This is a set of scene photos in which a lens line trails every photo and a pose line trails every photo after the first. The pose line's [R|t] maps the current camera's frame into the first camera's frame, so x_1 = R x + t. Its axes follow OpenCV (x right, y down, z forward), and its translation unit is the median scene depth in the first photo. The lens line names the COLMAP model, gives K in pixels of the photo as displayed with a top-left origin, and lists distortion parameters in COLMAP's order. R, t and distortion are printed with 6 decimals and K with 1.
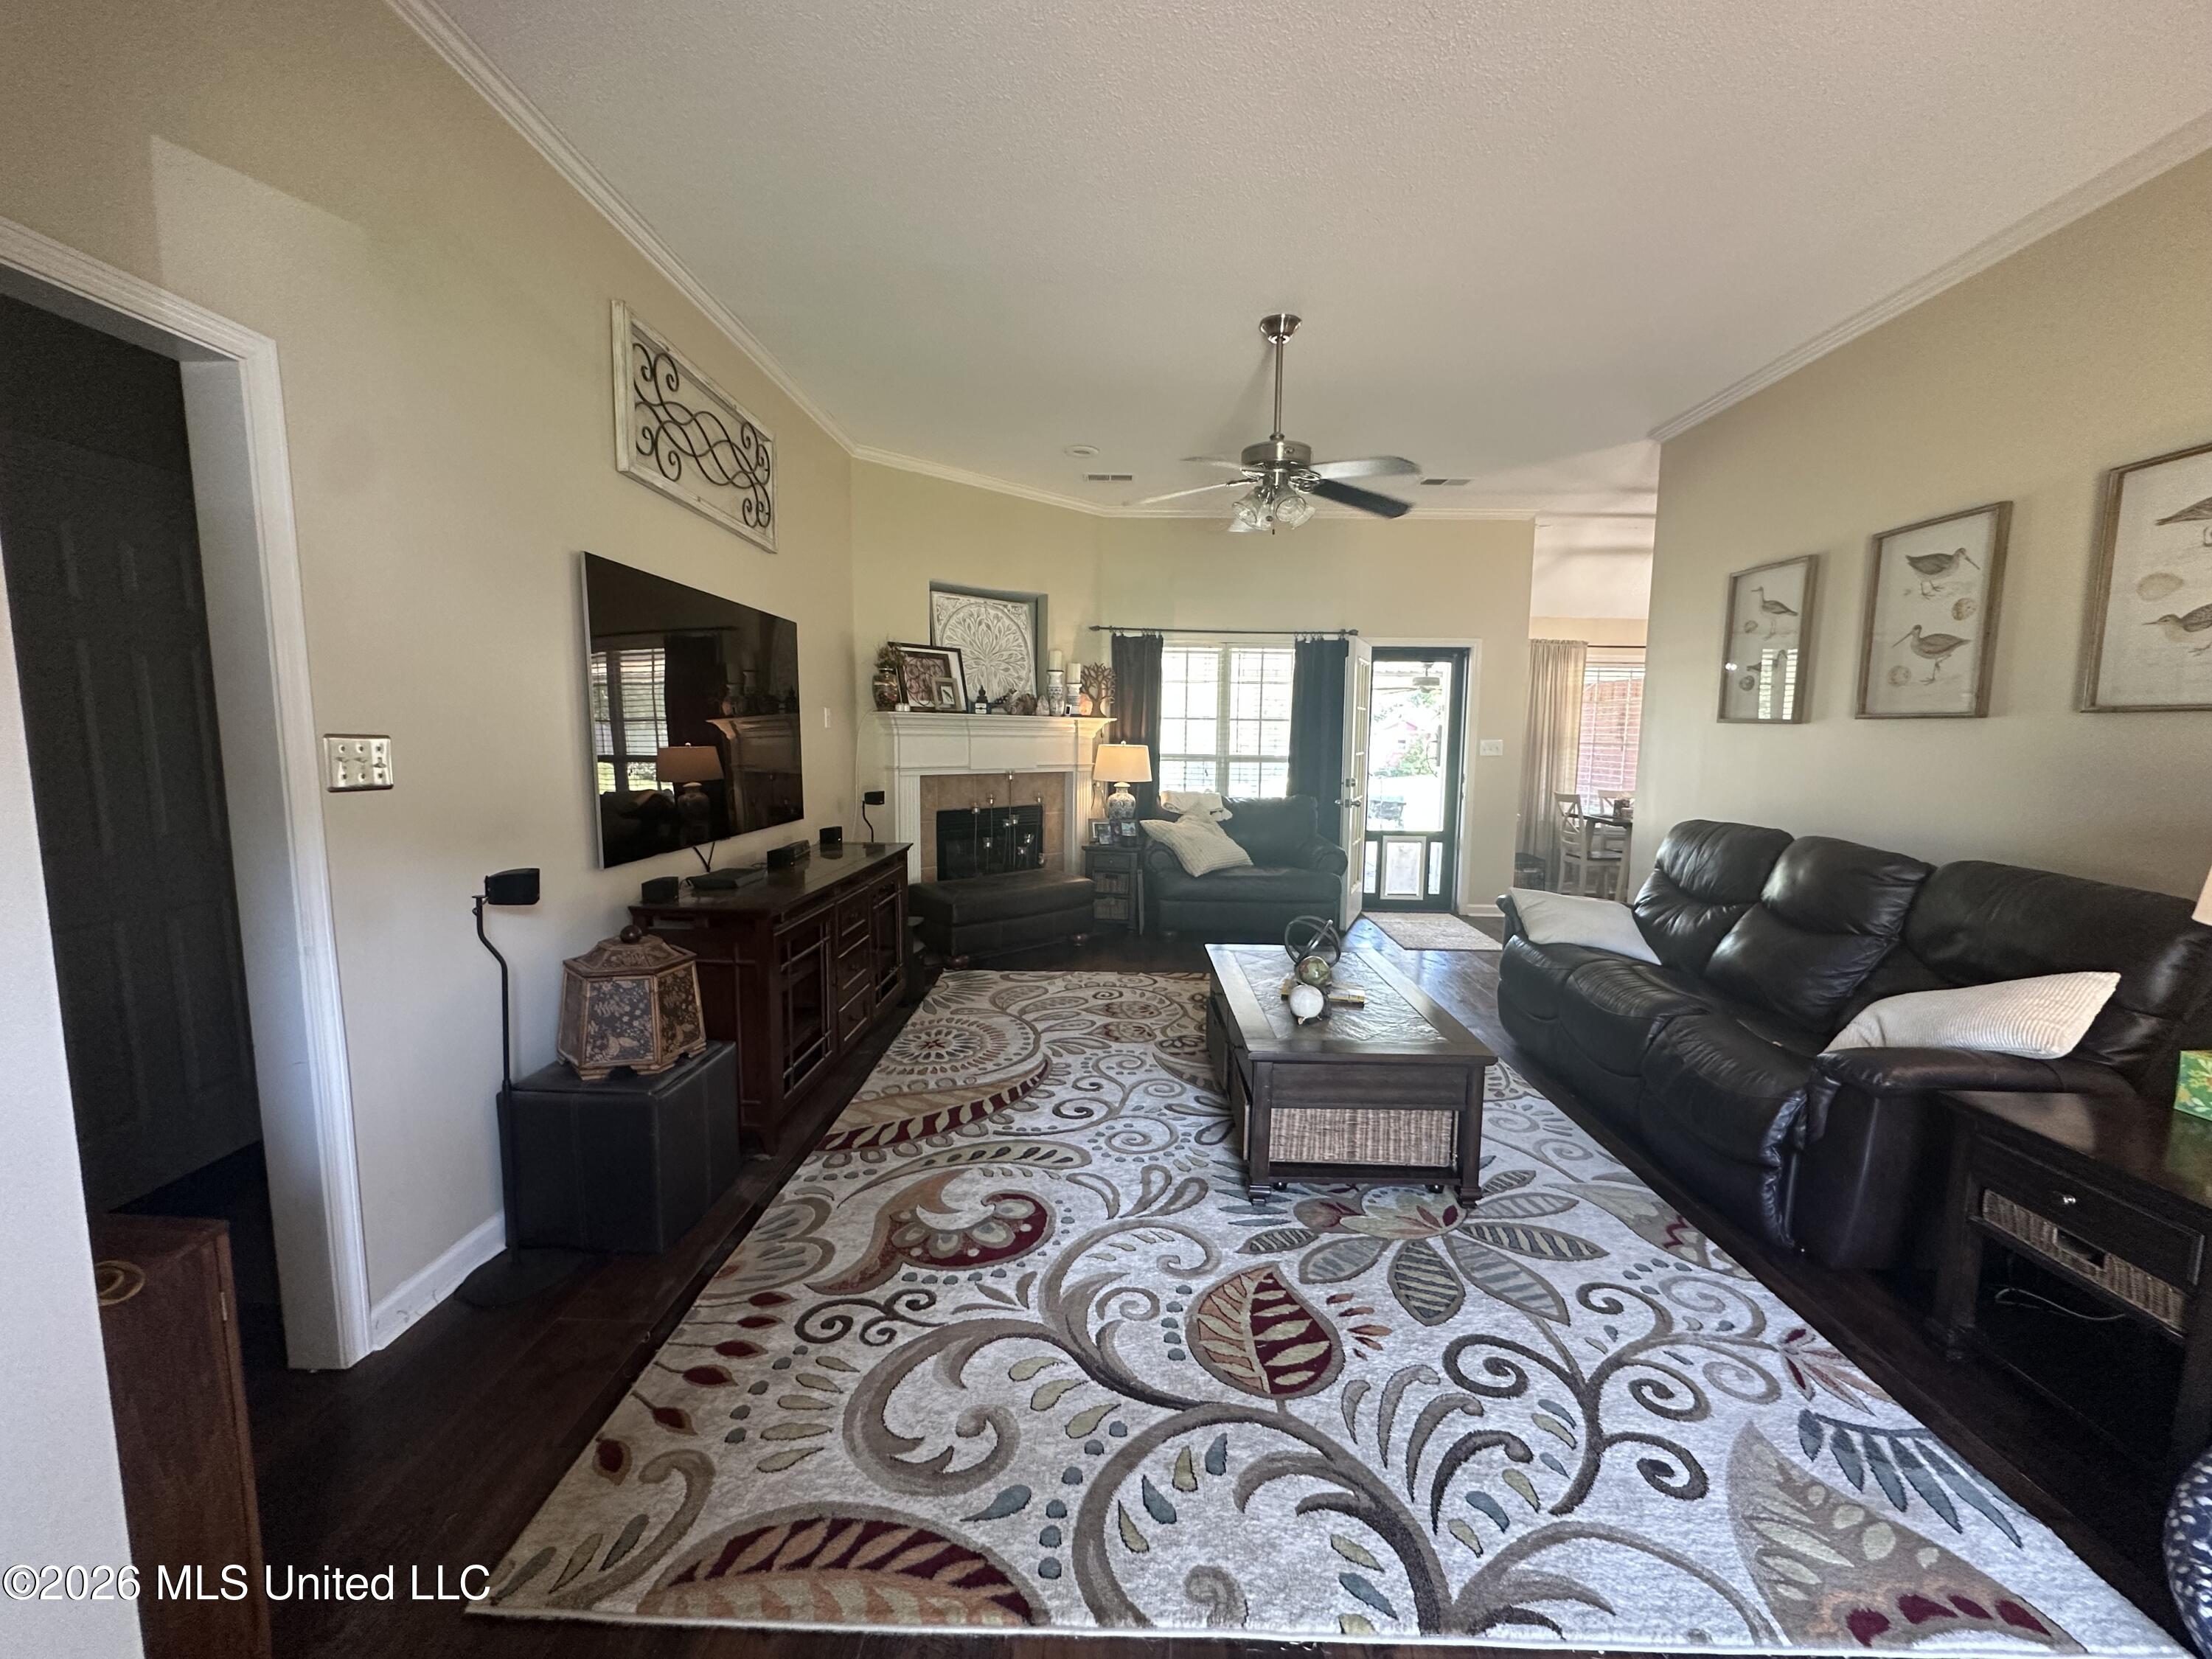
lens RADIAL K [[885.0, 0, 1106.5], [0, 885.0, 834.7], [0, 0, 1]] dist [0.001398, 0.000495]
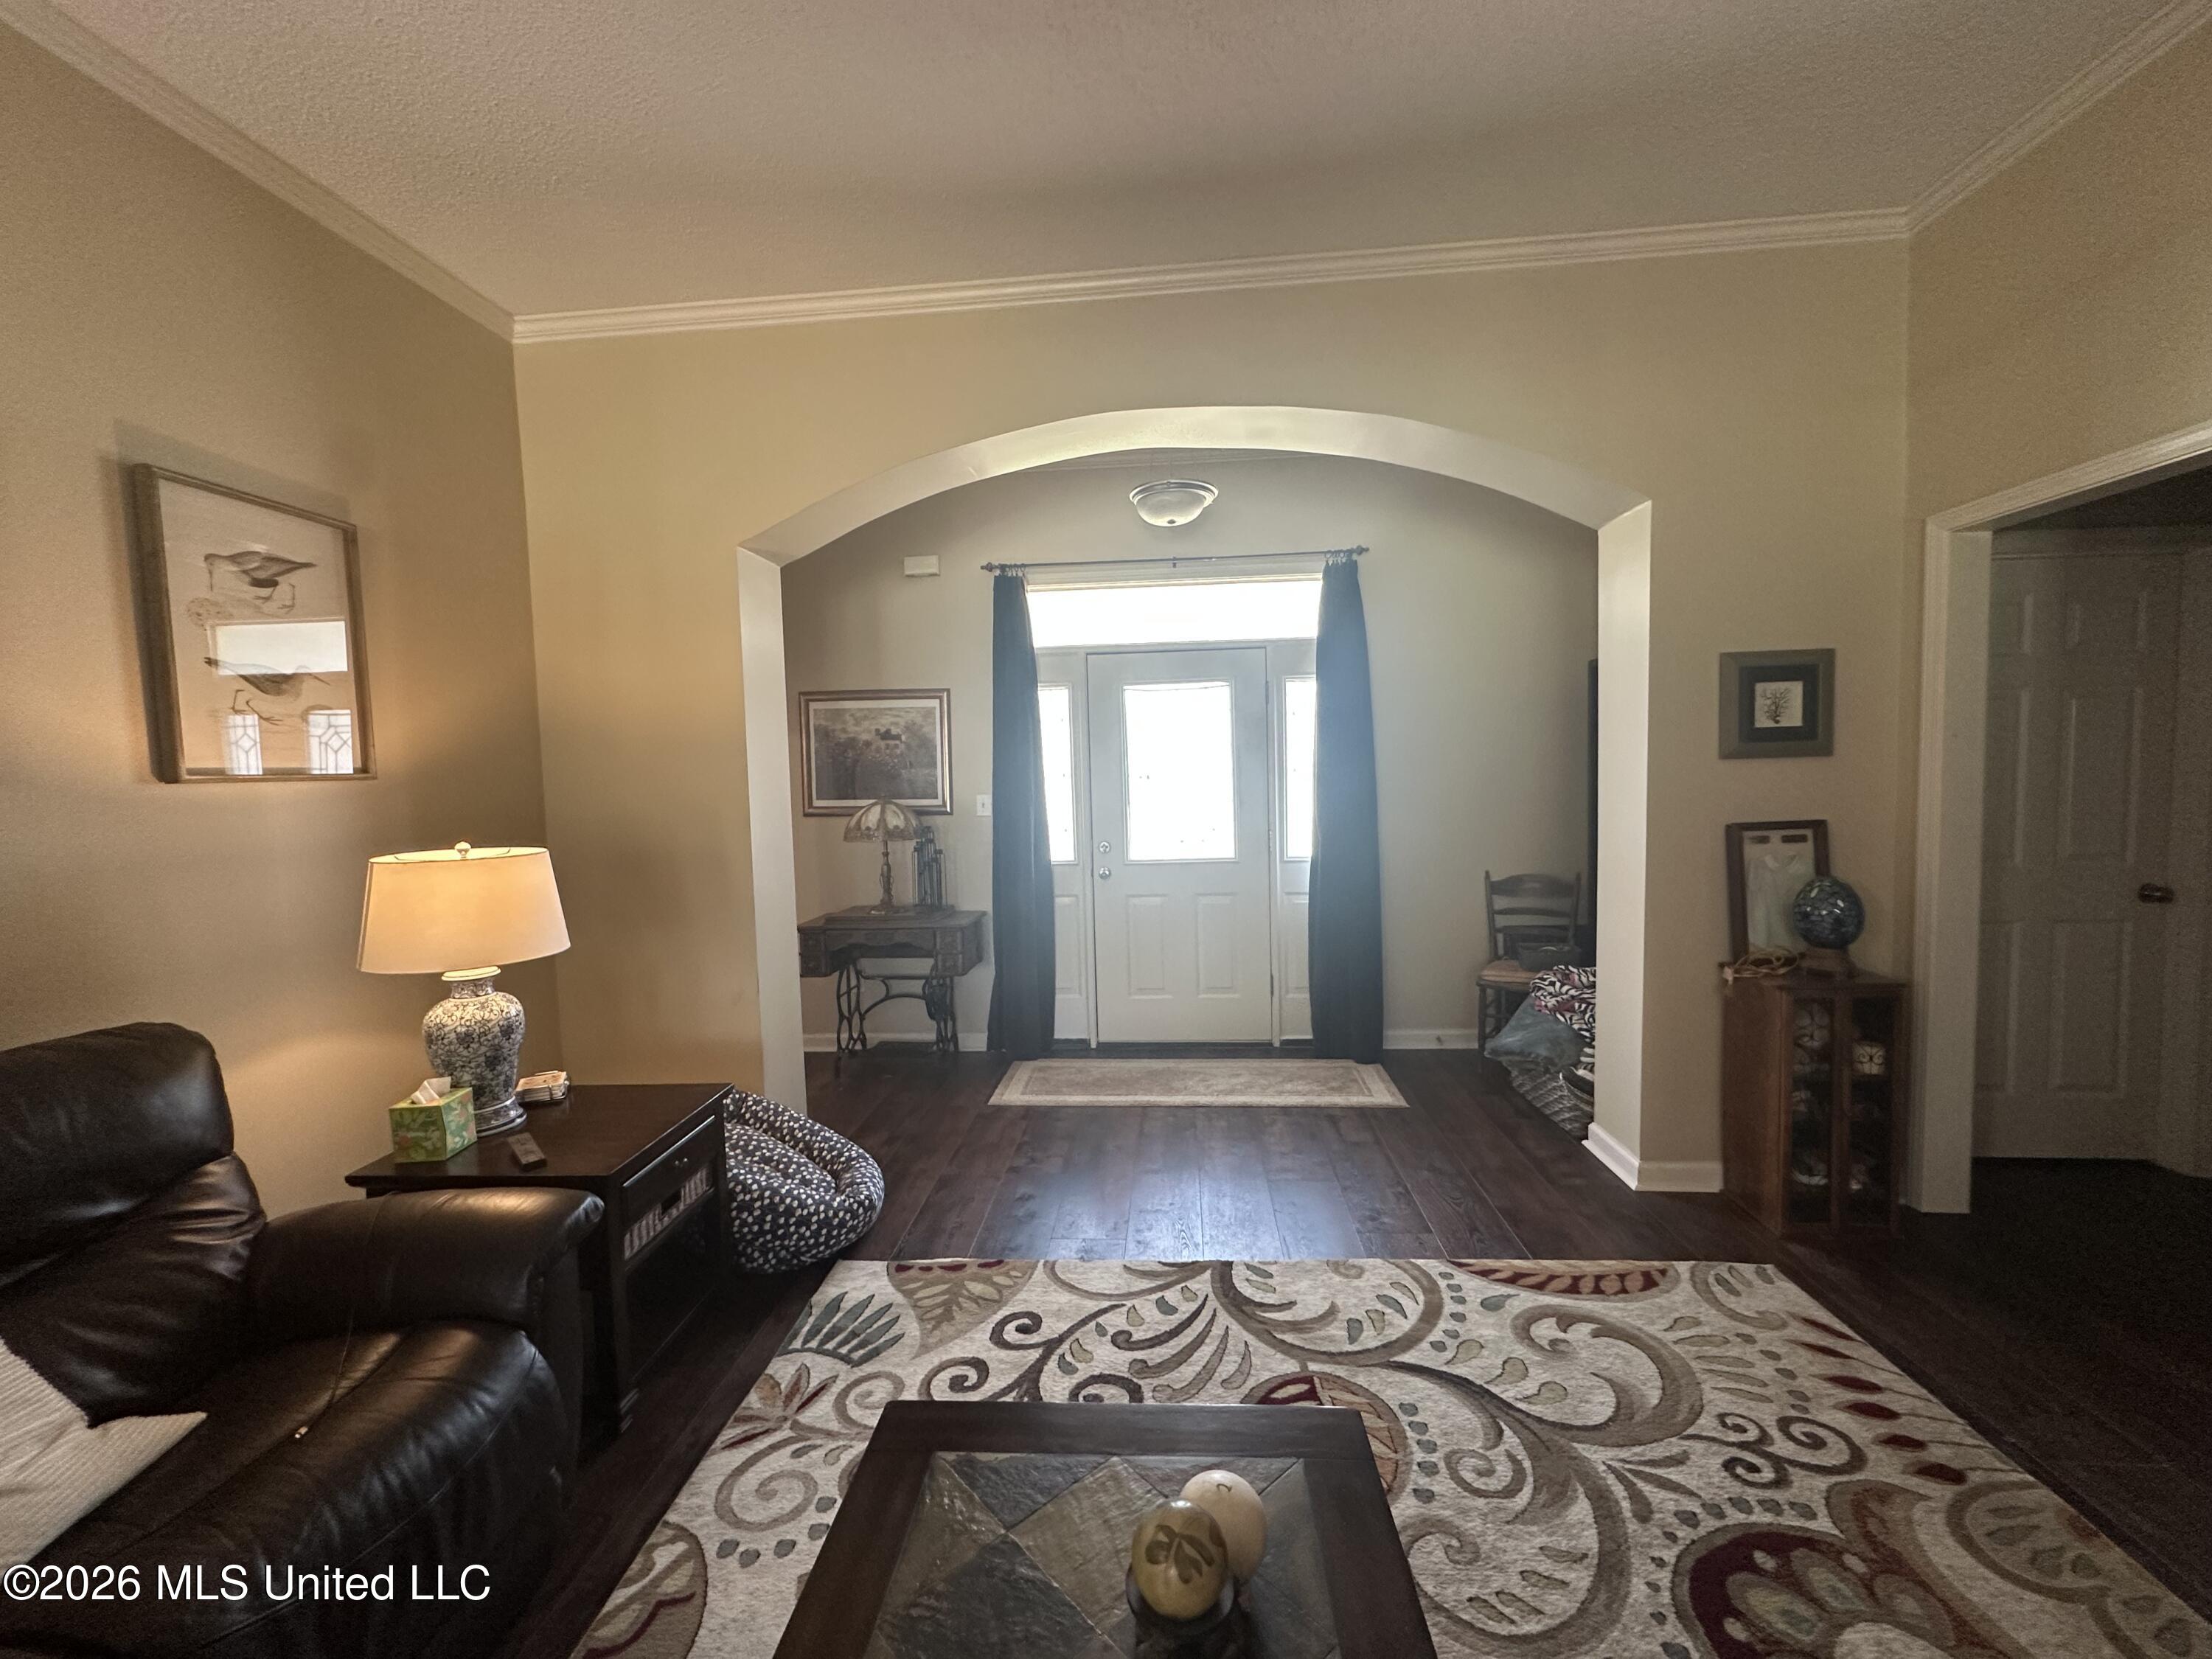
lens RADIAL K [[885.0, 0, 1108.2], [0, 885.0, 824.4], [0, 0, 1]] dist [0.001398, 0.000495]
pose [[-0.998580, 0.016492, 0.050649, 0.381467], [0.024901, 0.985095, 0.170196, -0.252116], [-0.047088, 0.171216, -0.984108, 2.022761]]
